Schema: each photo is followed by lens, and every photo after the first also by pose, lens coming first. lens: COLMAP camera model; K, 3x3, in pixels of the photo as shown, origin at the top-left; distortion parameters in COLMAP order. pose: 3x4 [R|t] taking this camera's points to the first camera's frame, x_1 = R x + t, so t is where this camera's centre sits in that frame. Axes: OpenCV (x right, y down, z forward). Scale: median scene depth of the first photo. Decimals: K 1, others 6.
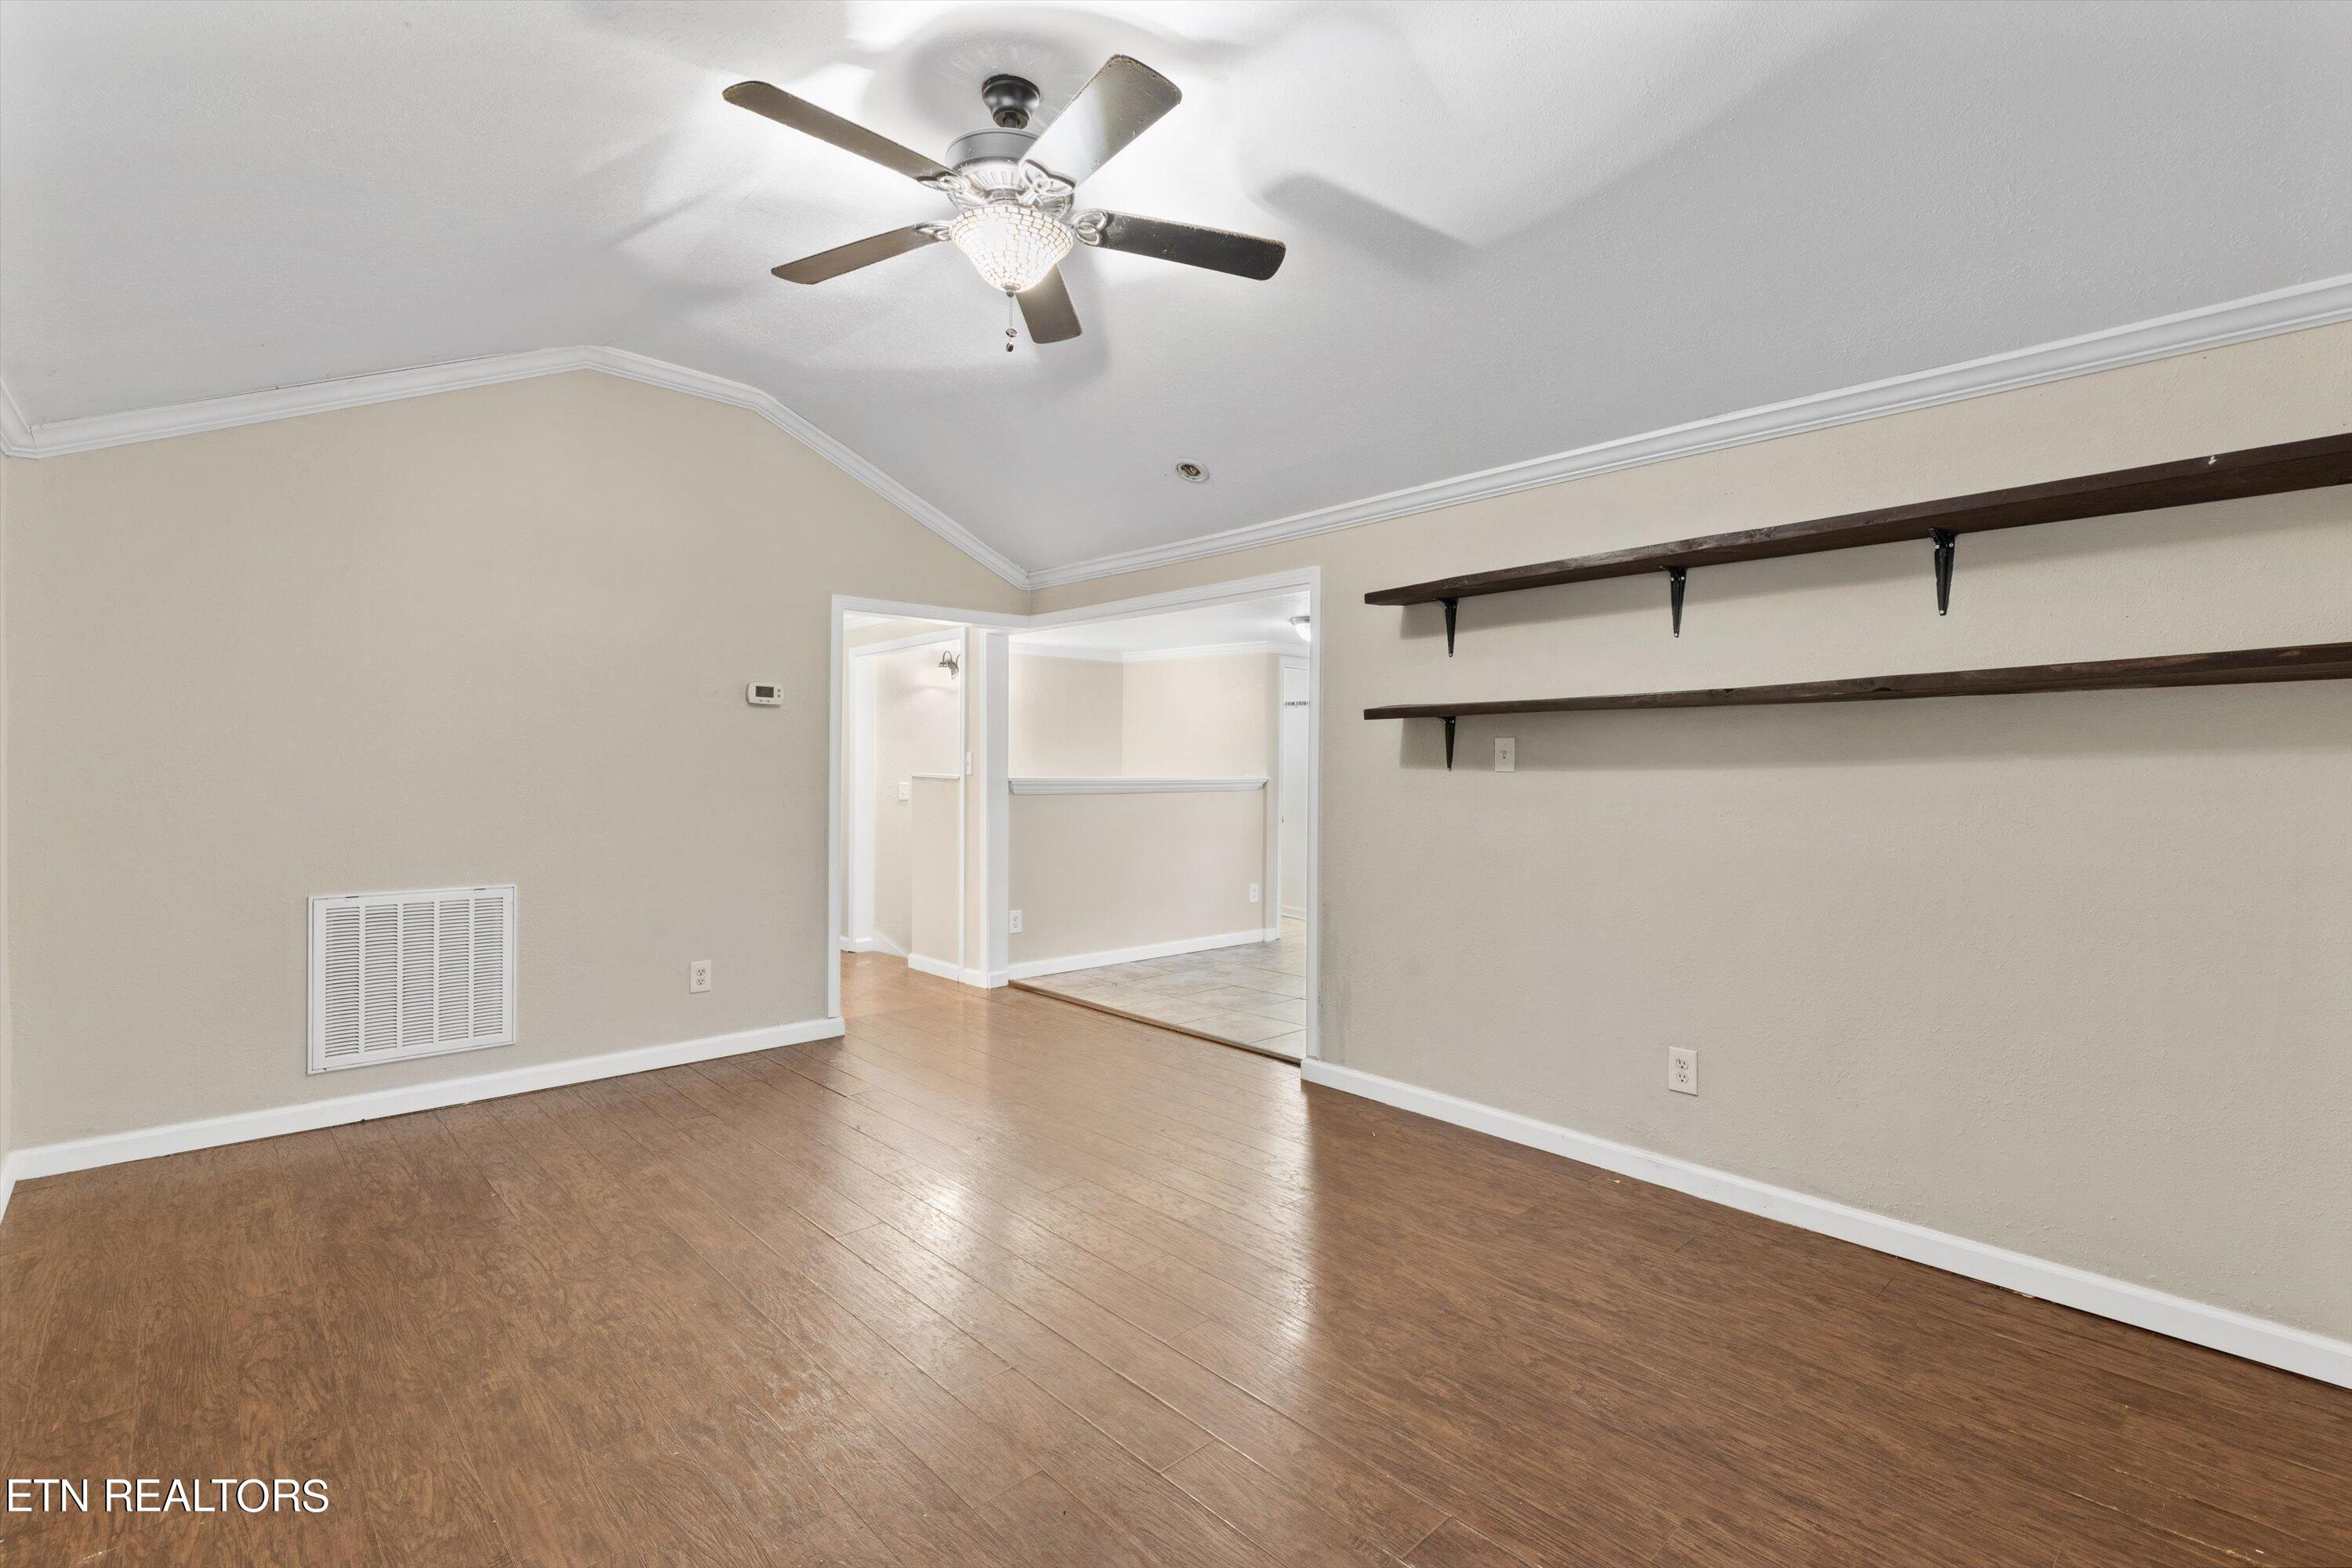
lens RADIAL K [[1063.7, 0, 1166.4], [0, 1063.7, 774.2], [0, 0, 1]] dist [0.007382, -0.000691]
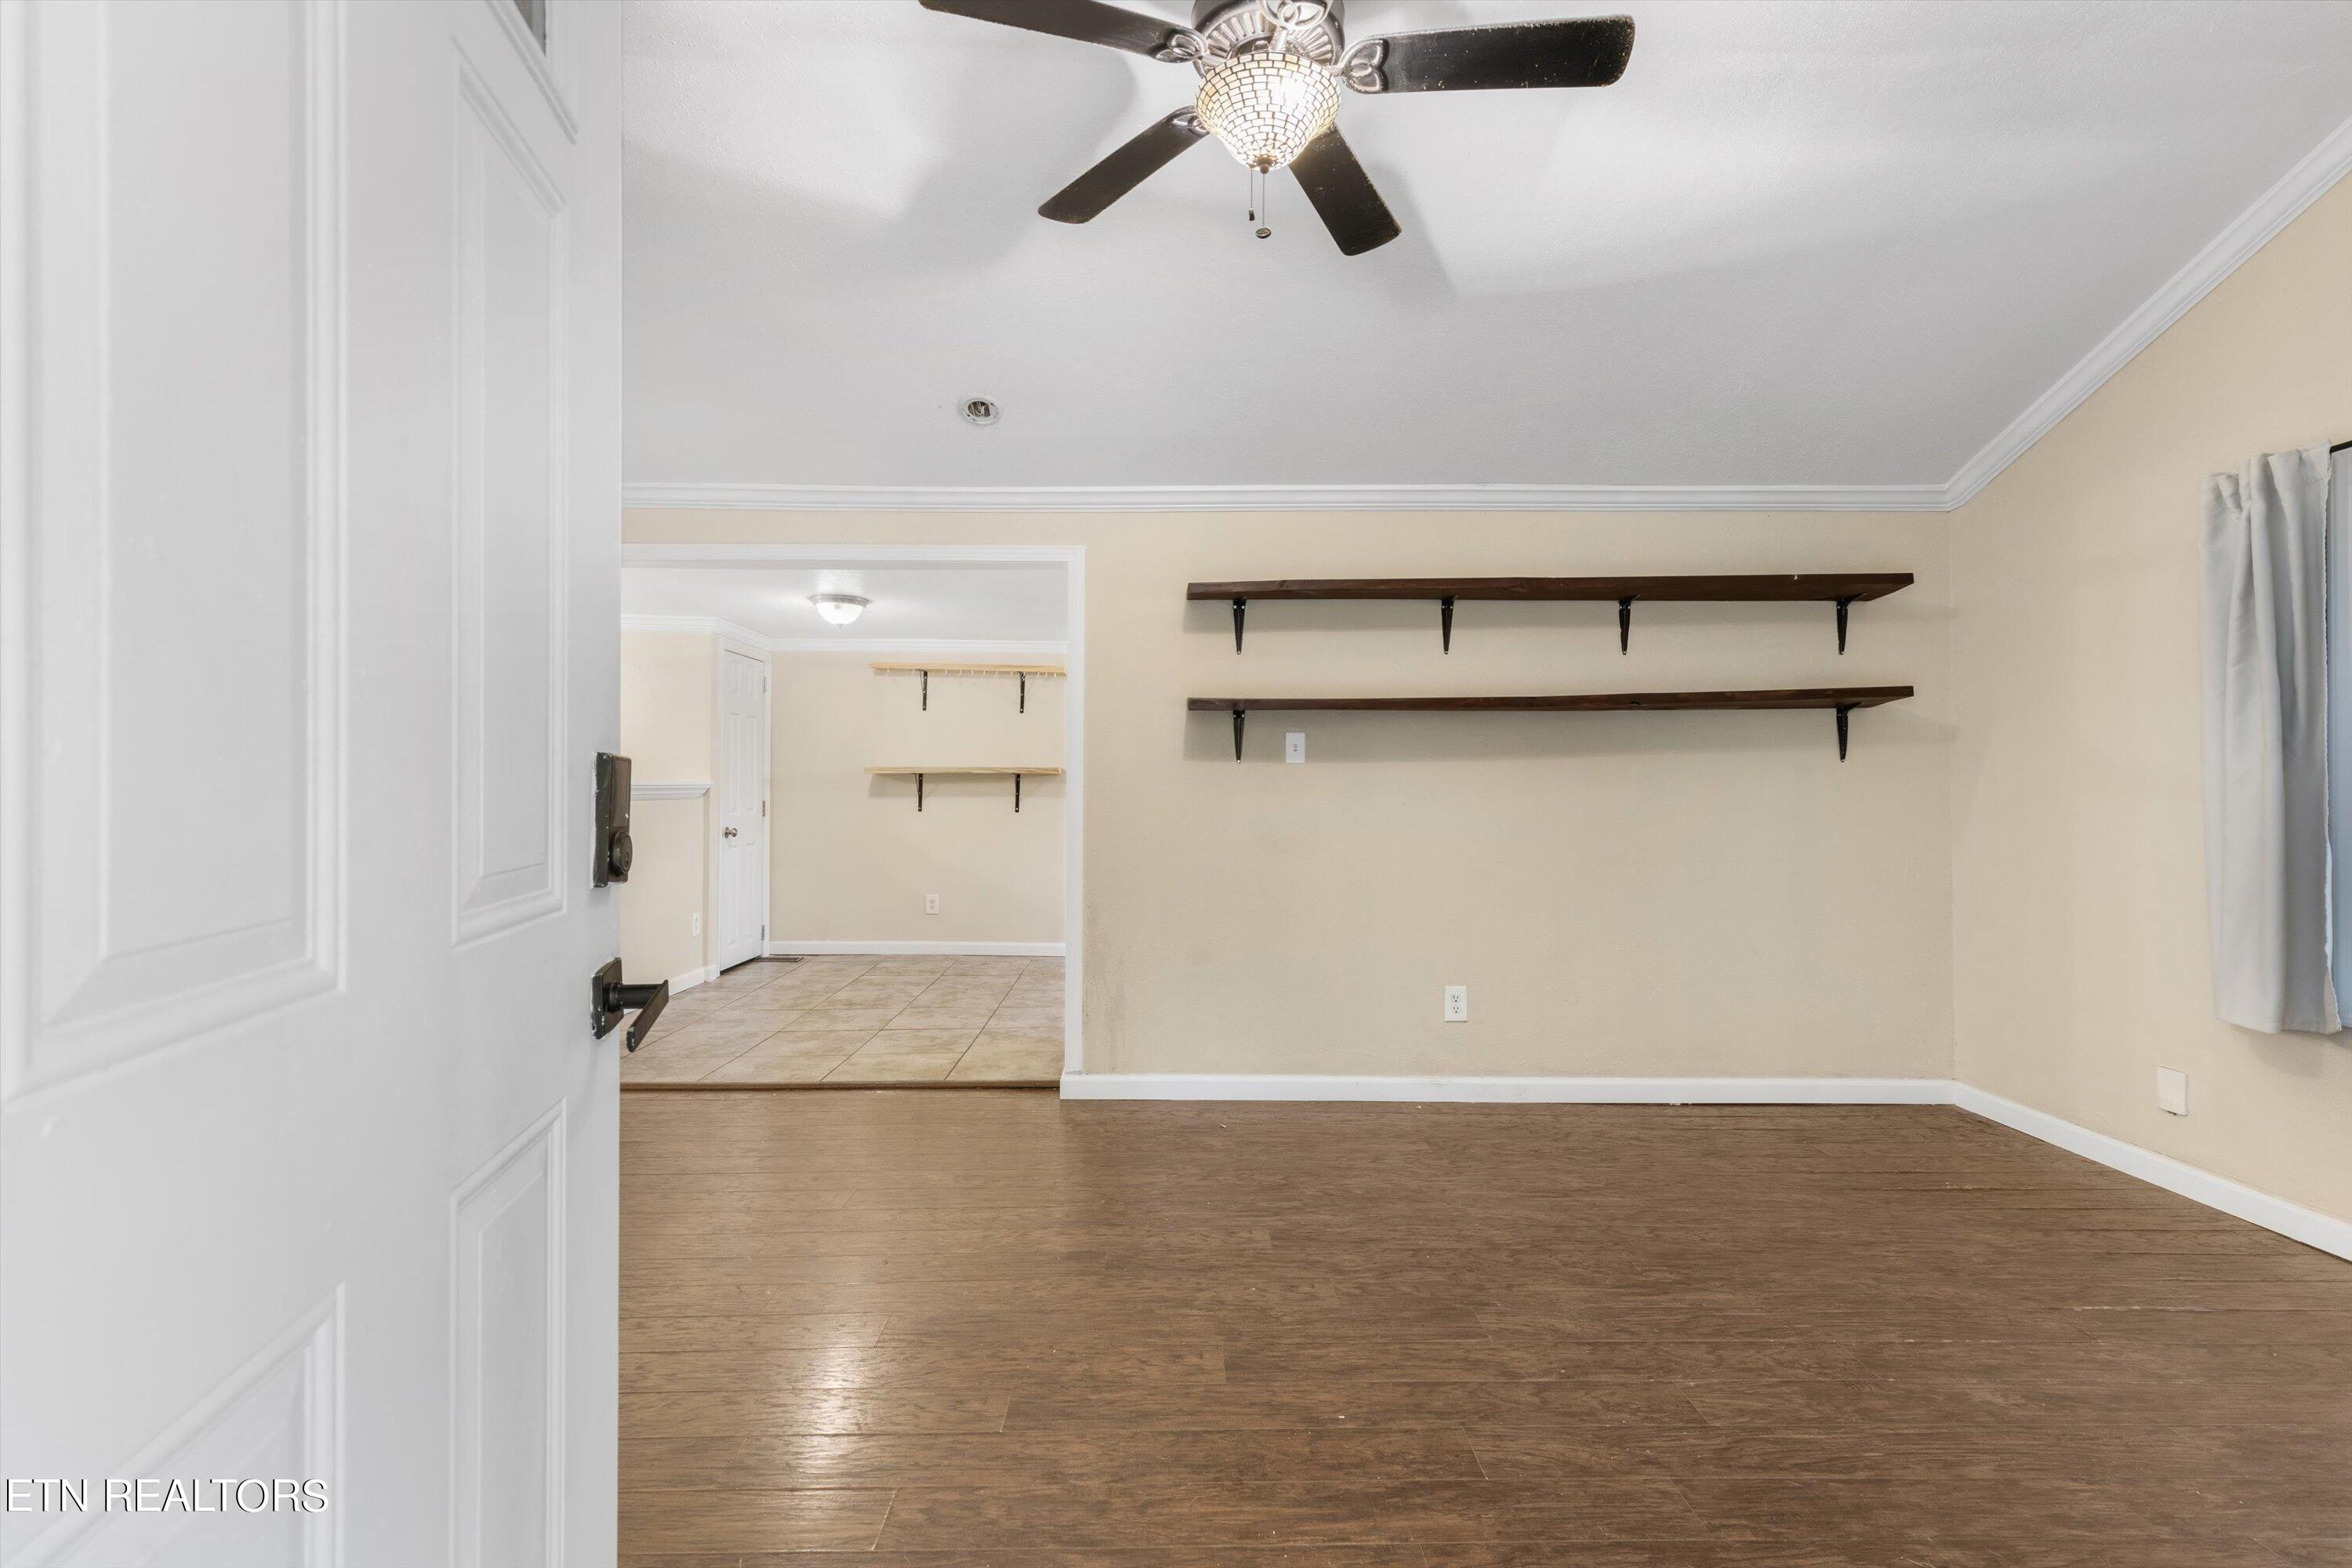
lens RADIAL K [[1063.7, 0, 1175.7], [0, 1063.7, 780.2], [0, 0, 1]] dist [0.007382, -0.000691]
pose [[0.669110, 0.003713, 0.743154, -0.565714], [0.007593, 0.999901, -0.011832, 0.026051], [-0.743125, 0.013560, 0.669015, 0.355464]]
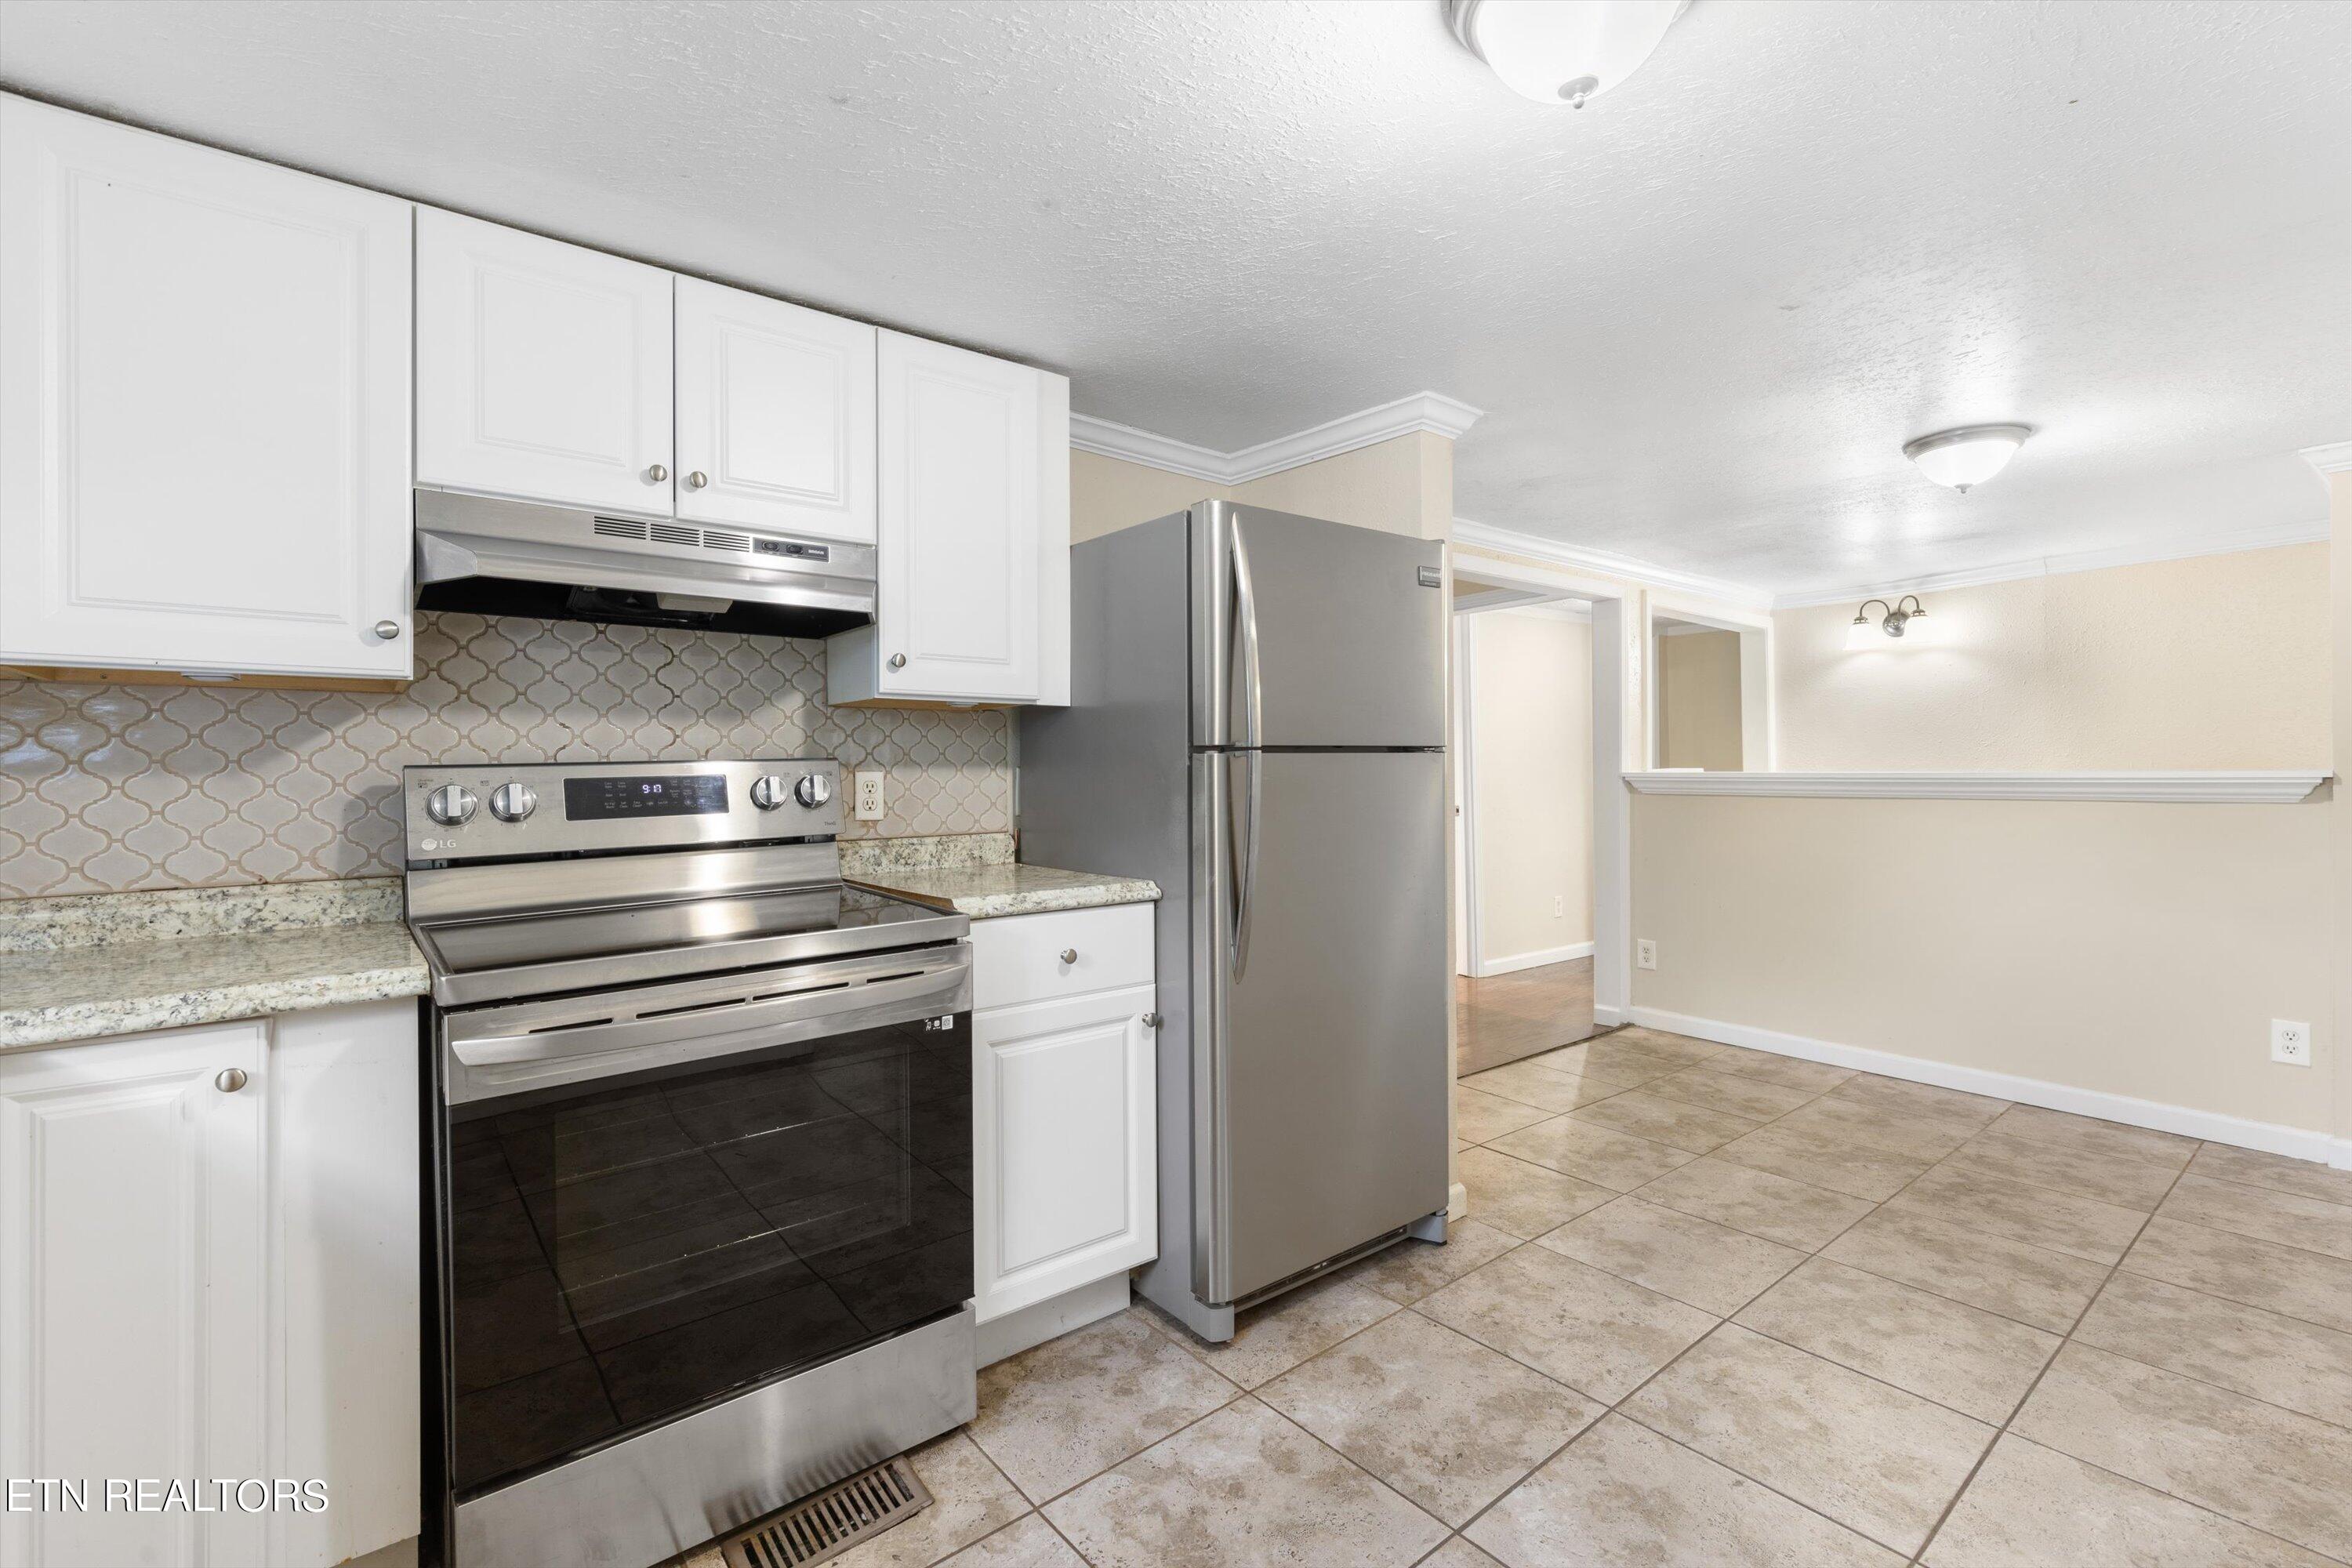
lens RADIAL K [[1063.7, 0, 1187.1], [0, 1063.7, 760.0], [0, 0, 1]] dist [0.007382, -0.000691]
pose [[-0.049539, -0.014520, -0.998667, 1.146741], [-0.007215, 0.999873, -0.014180, 0.011239], [0.998746, 0.006503, -0.049637, 1.175037]]
